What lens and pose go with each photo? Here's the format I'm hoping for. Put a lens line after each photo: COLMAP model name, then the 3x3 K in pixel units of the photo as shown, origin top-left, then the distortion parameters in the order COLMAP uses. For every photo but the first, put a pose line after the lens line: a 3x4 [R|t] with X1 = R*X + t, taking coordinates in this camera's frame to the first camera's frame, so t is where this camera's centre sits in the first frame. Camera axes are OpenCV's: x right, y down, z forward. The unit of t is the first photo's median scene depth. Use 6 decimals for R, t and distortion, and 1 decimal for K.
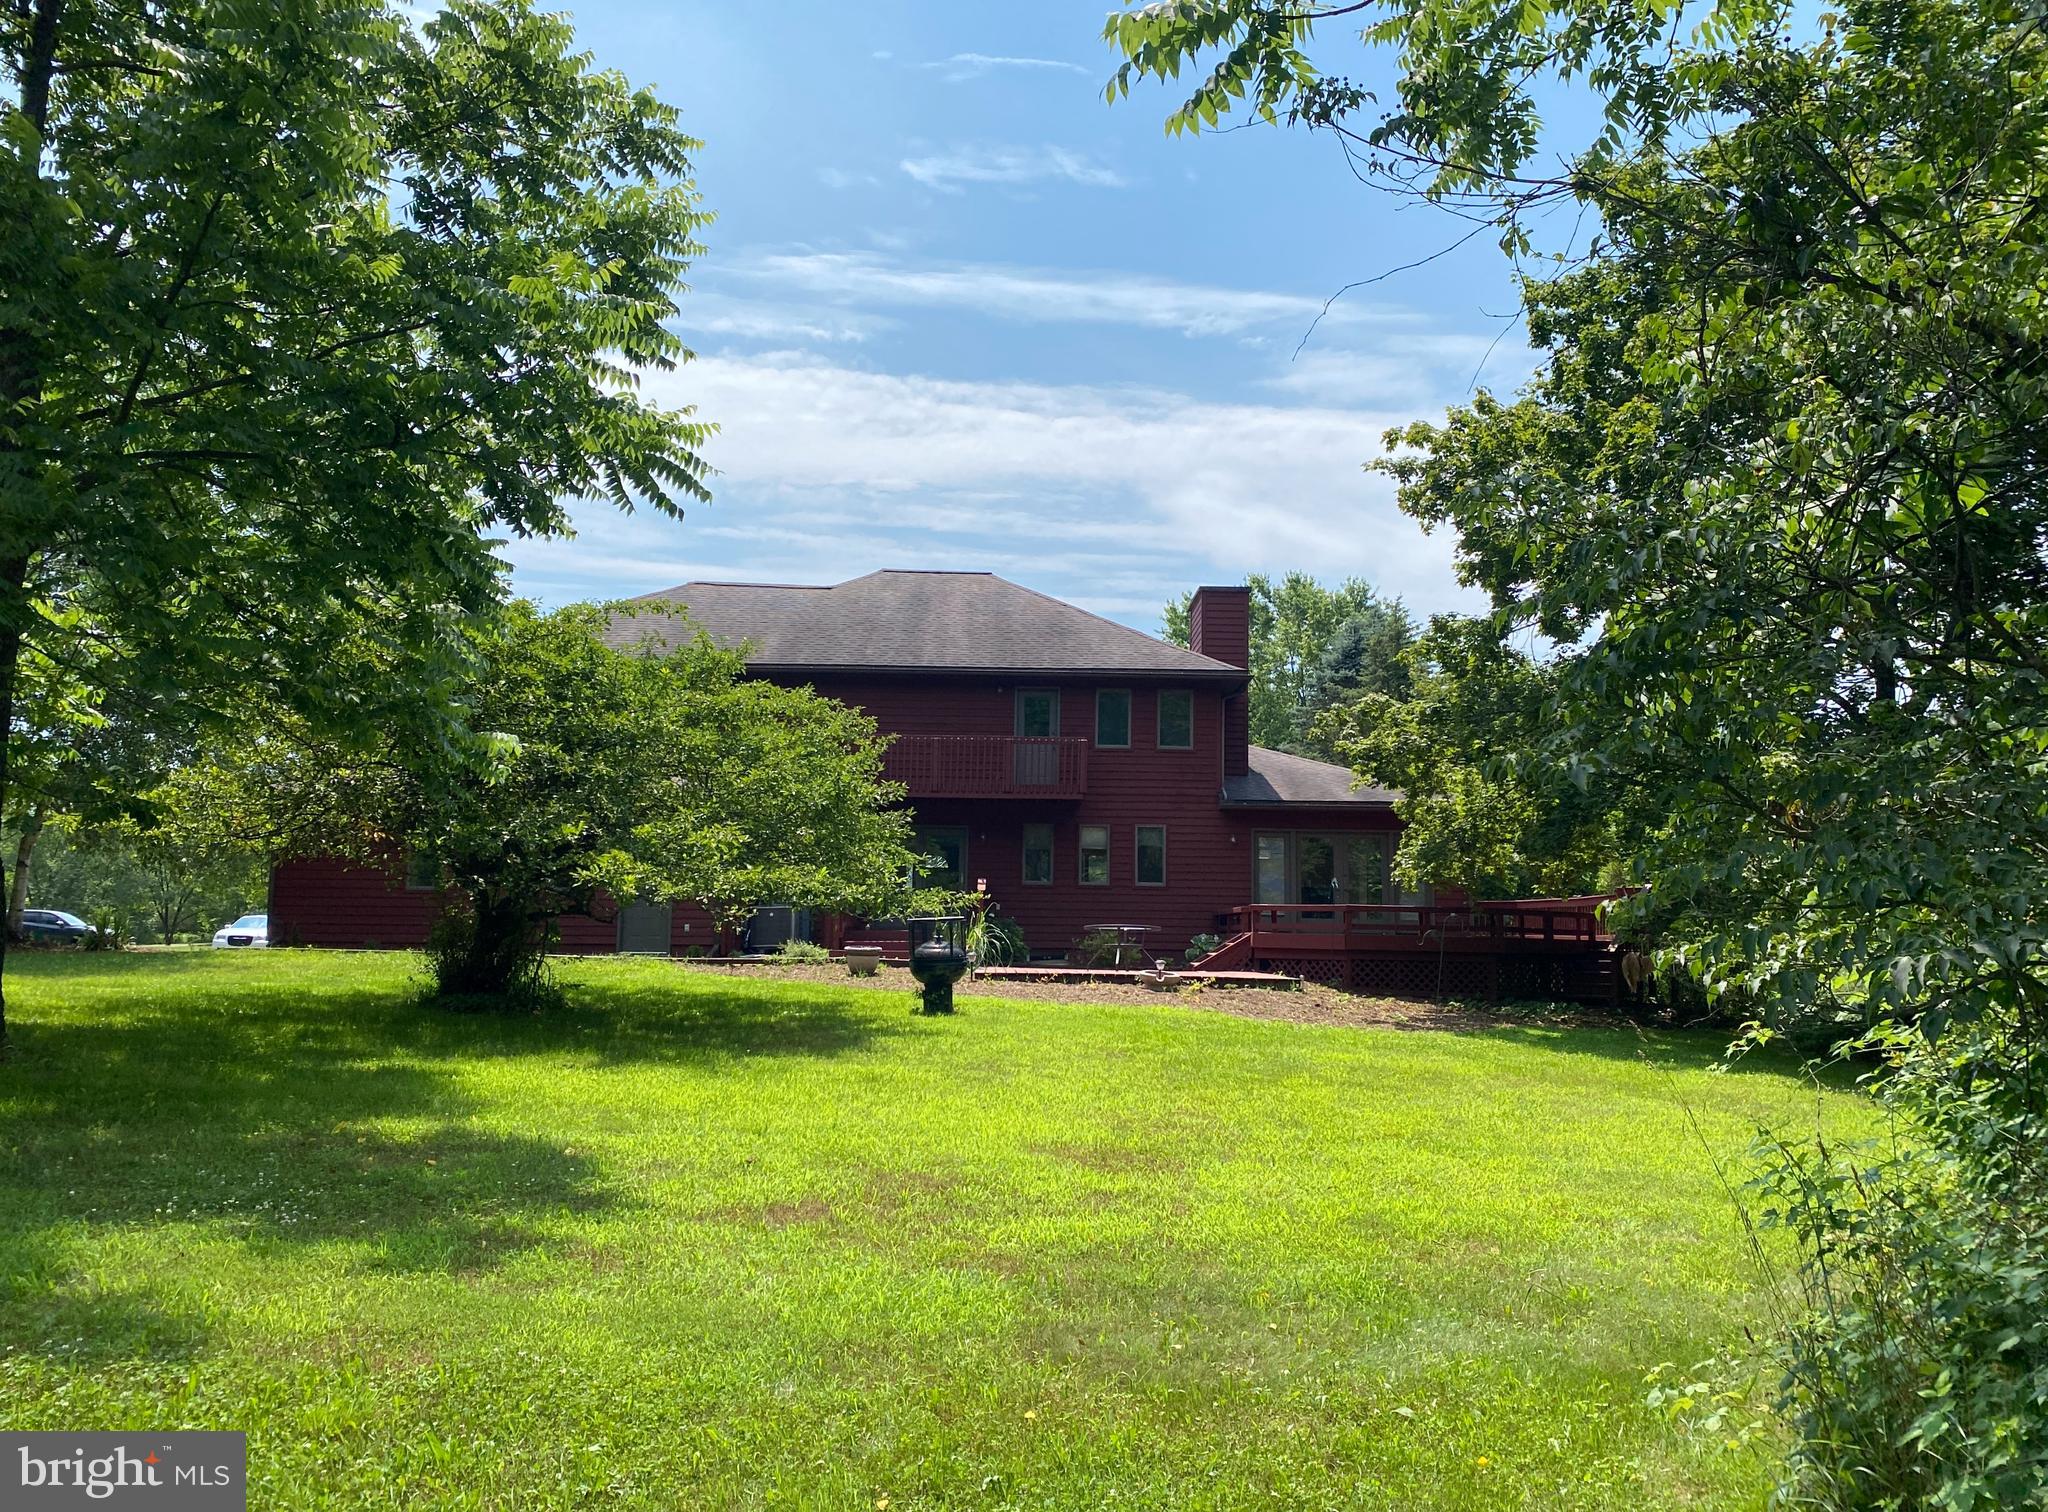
lens RADIAL K [[1549.6, 0, 1025.3], [0, 1549.6, 769.9], [0, 0, 1]] dist [0.063996, -0.078612]
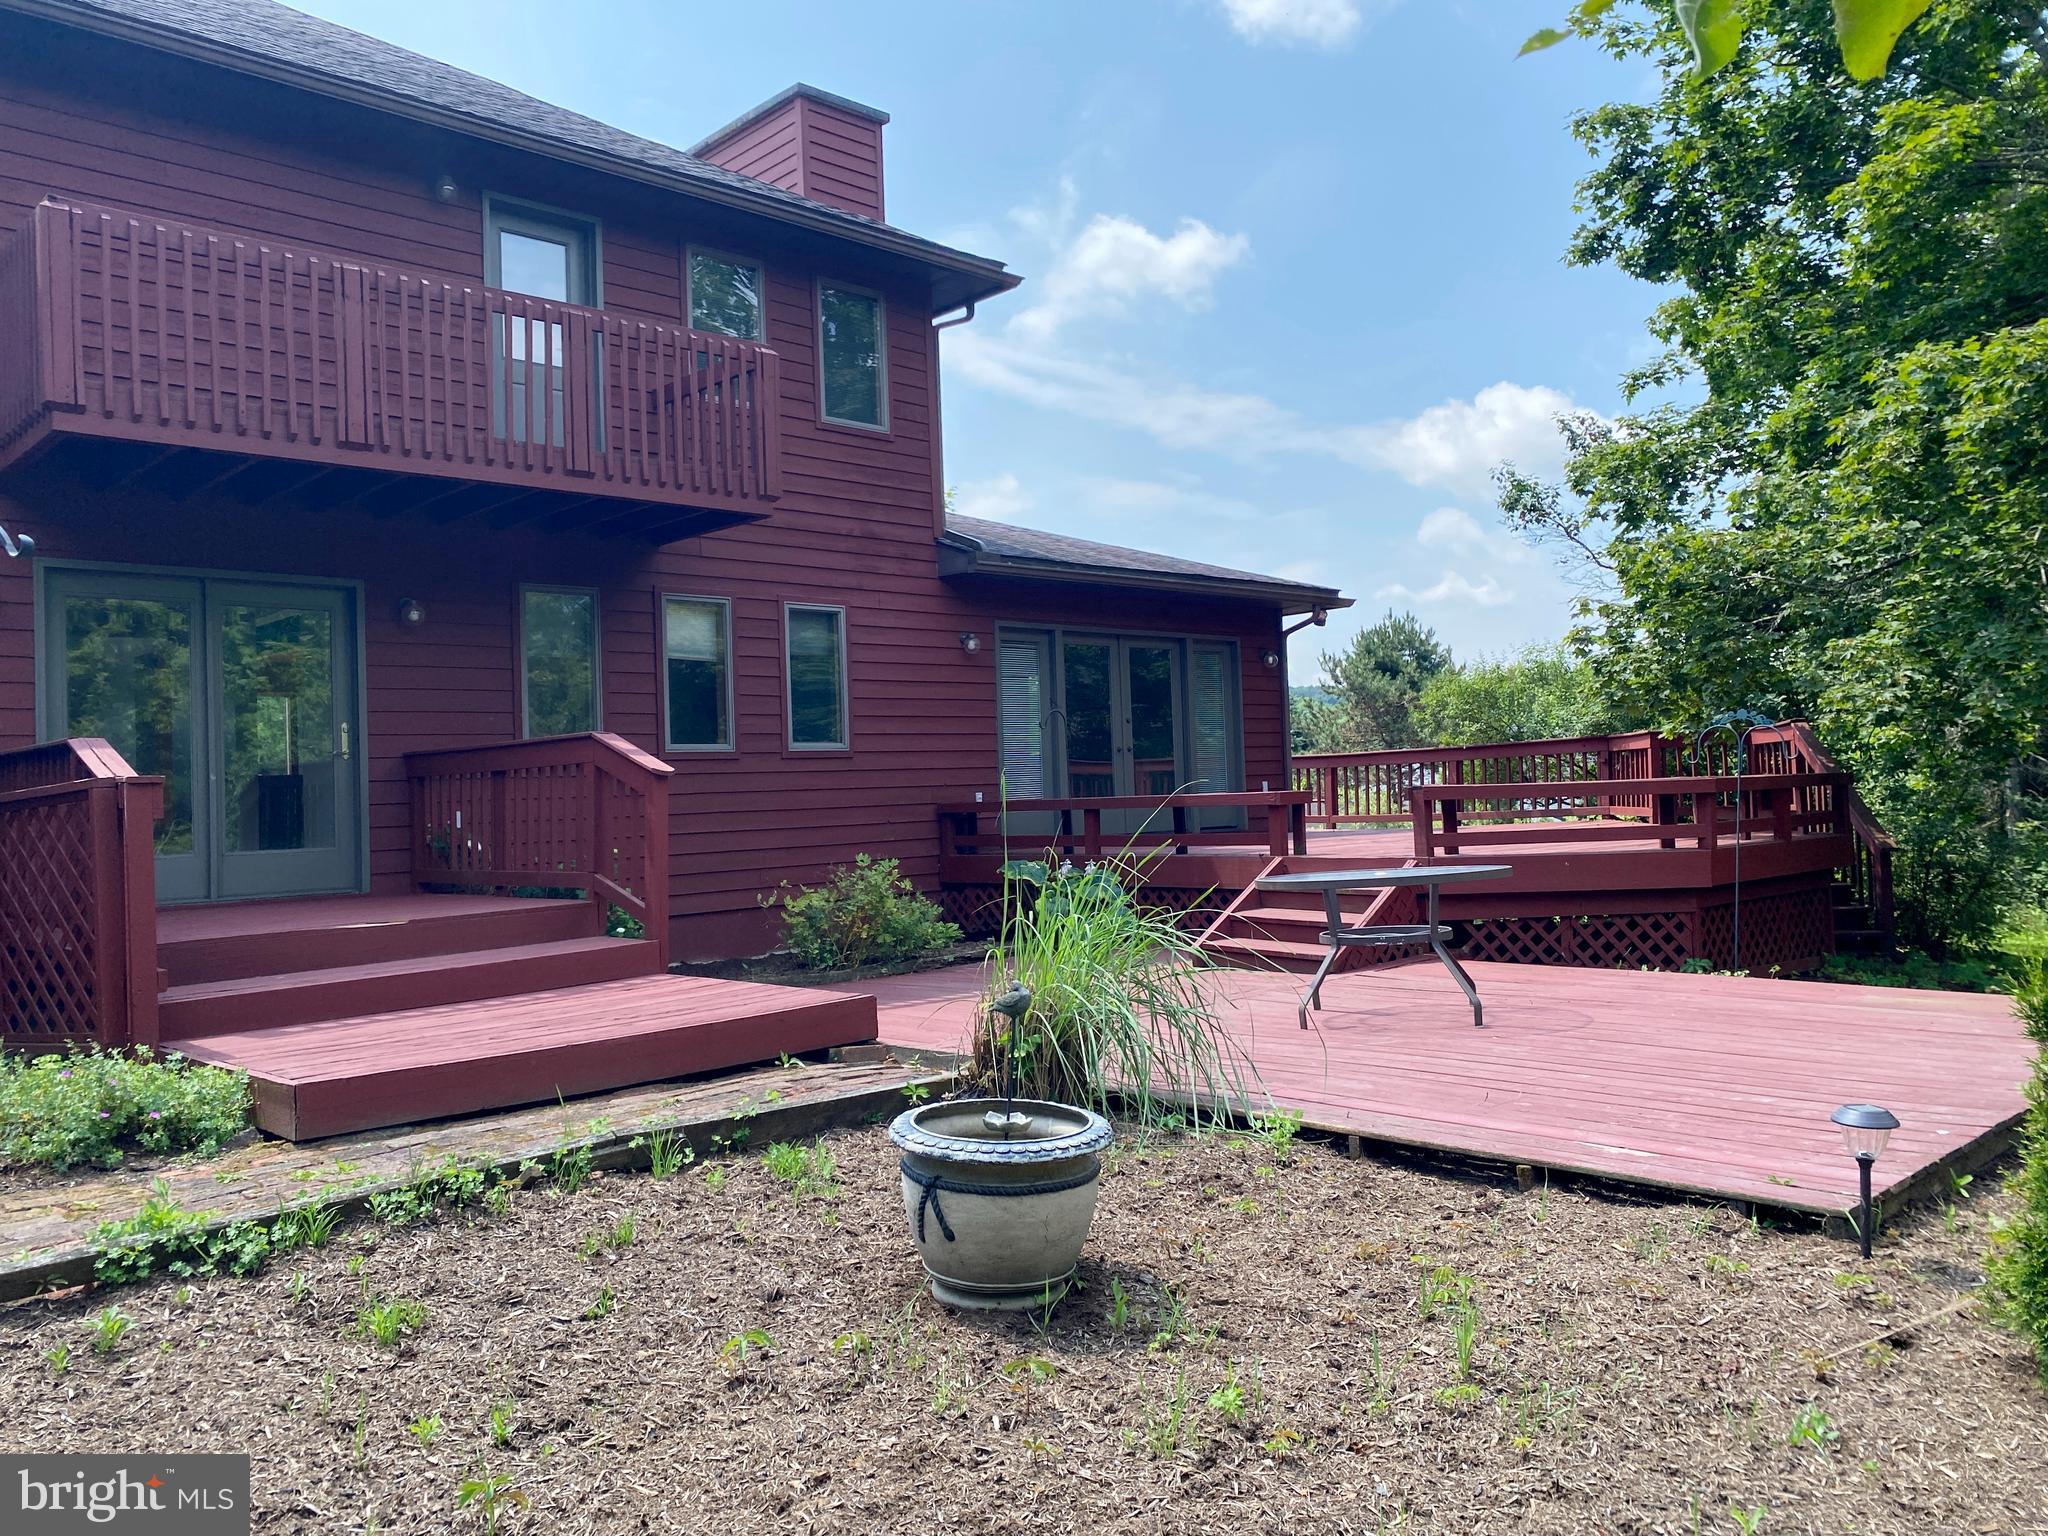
lens RADIAL K [[1549.6, 0, 1014.2], [0, 1549.6, 778.5], [0, 0, 1]] dist [0.063996, -0.078612]
pose [[0.741751, -0.032992, 0.669864, -0.181755], [-0.027299, 0.996476, 0.079307, 0.054082], [-0.670120, -0.077112, 0.738236, 0.740727]]
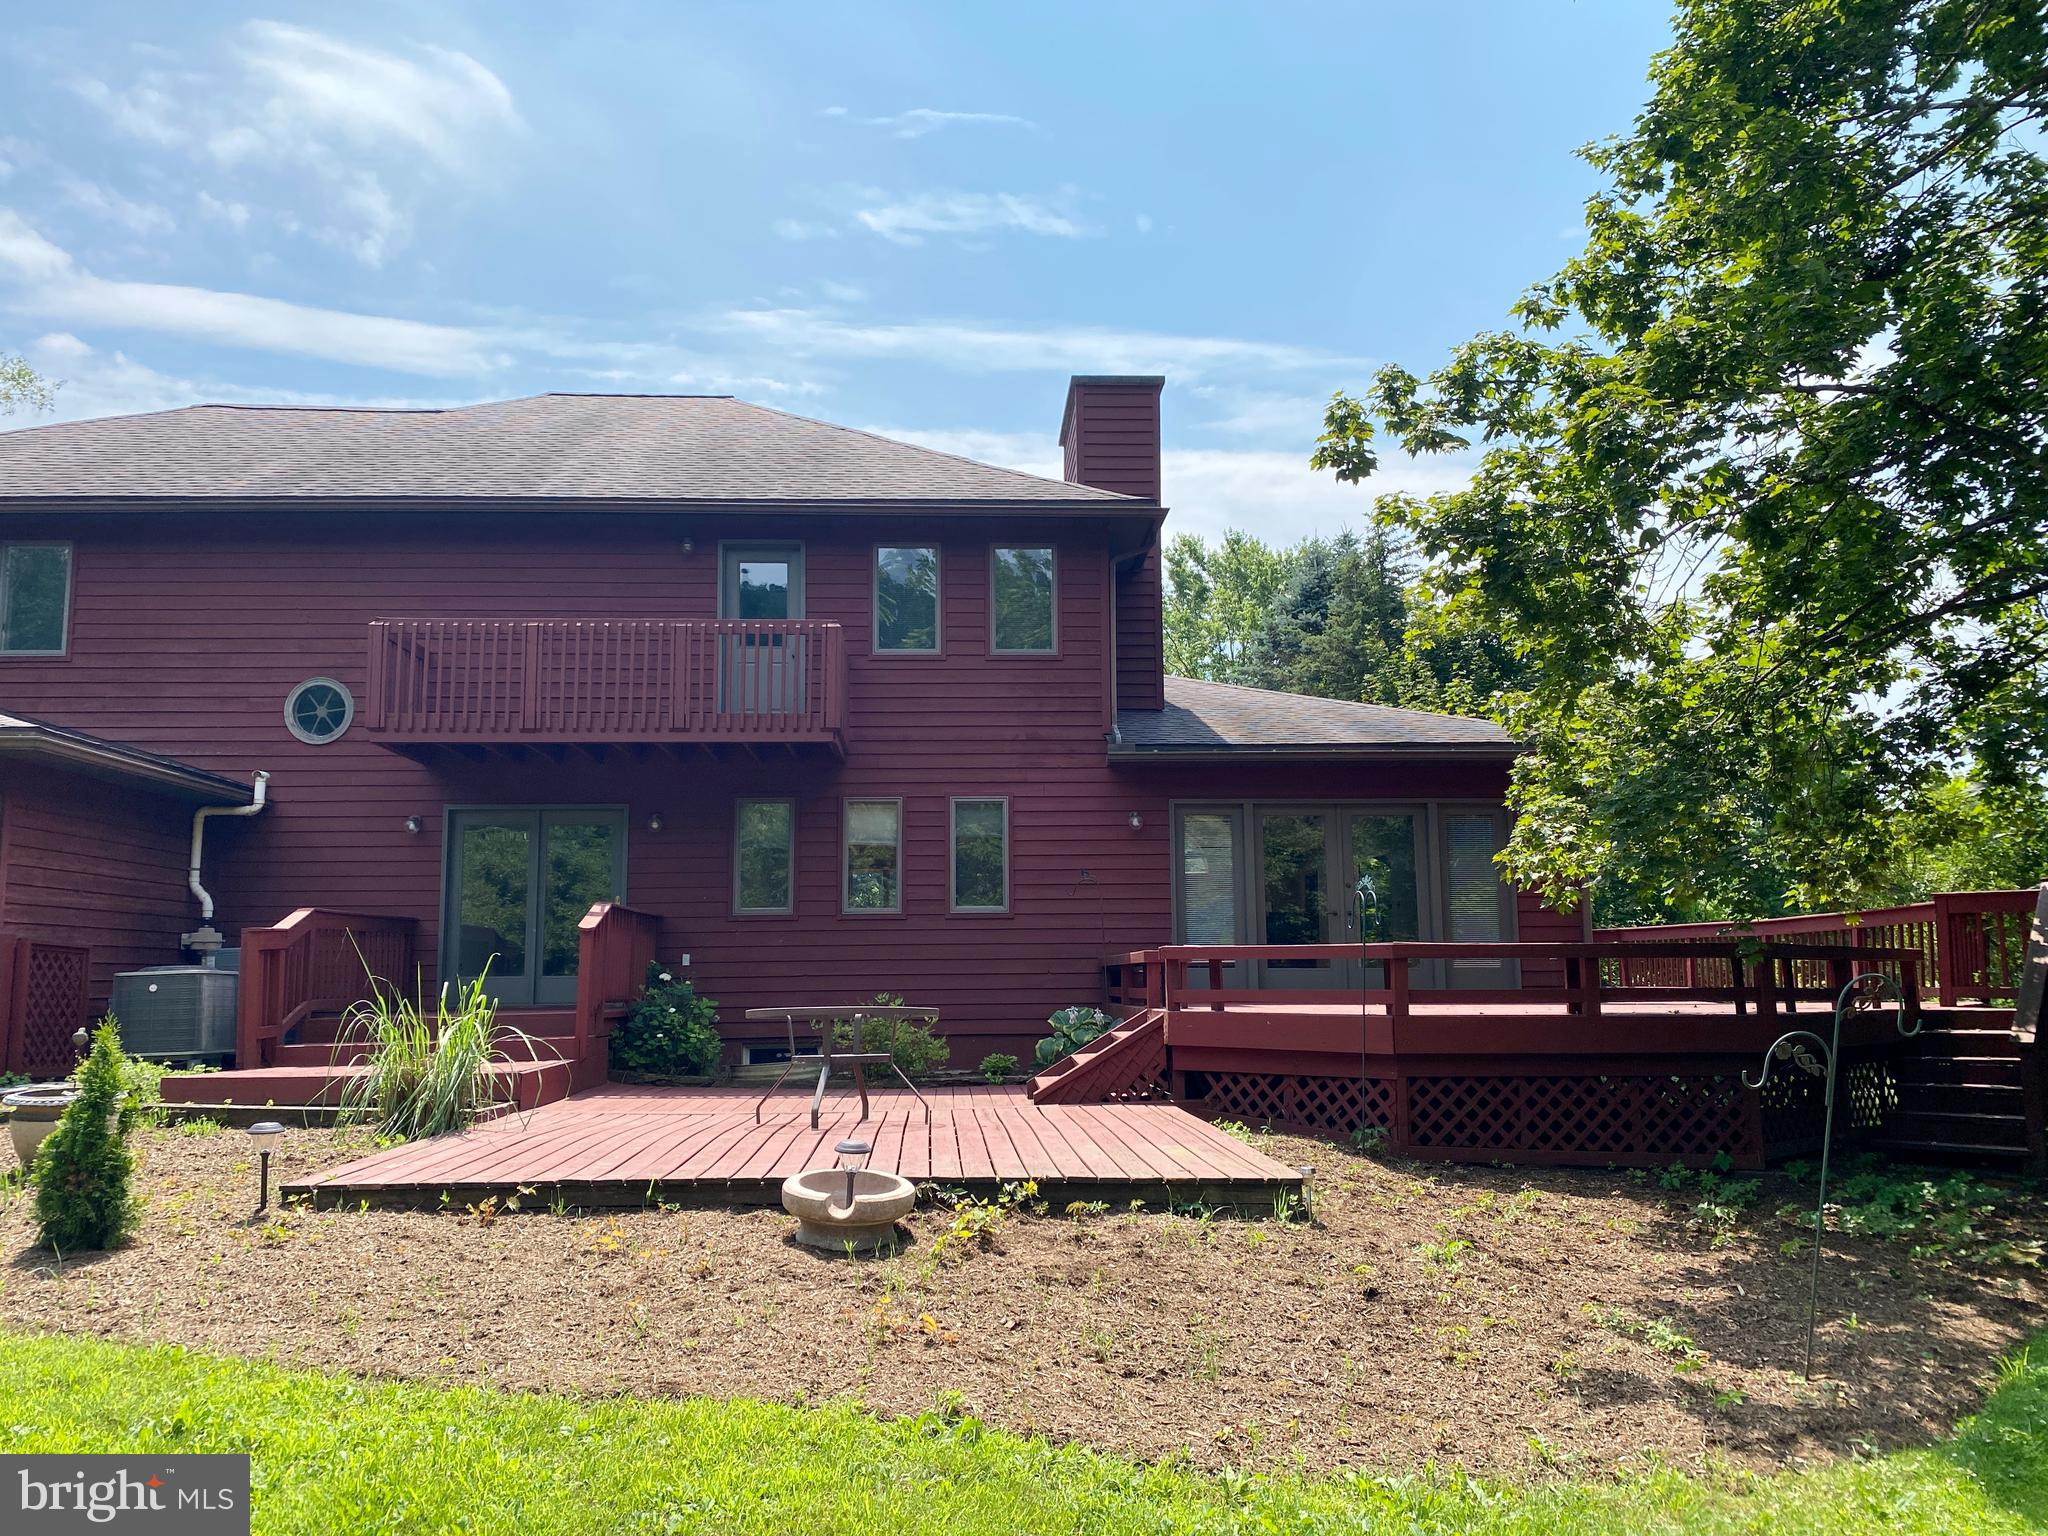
lens RADIAL K [[1549.6, 0, 1011.3], [0, 1549.6, 784.5], [0, 0, 1]] dist [0.063996, -0.078612]
pose [[0.999403, -0.018595, 0.029117, 0.086701], [0.019070, 0.999688, -0.016107, 0.045327], [-0.028809, 0.016652, 0.999446, 0.538229]]
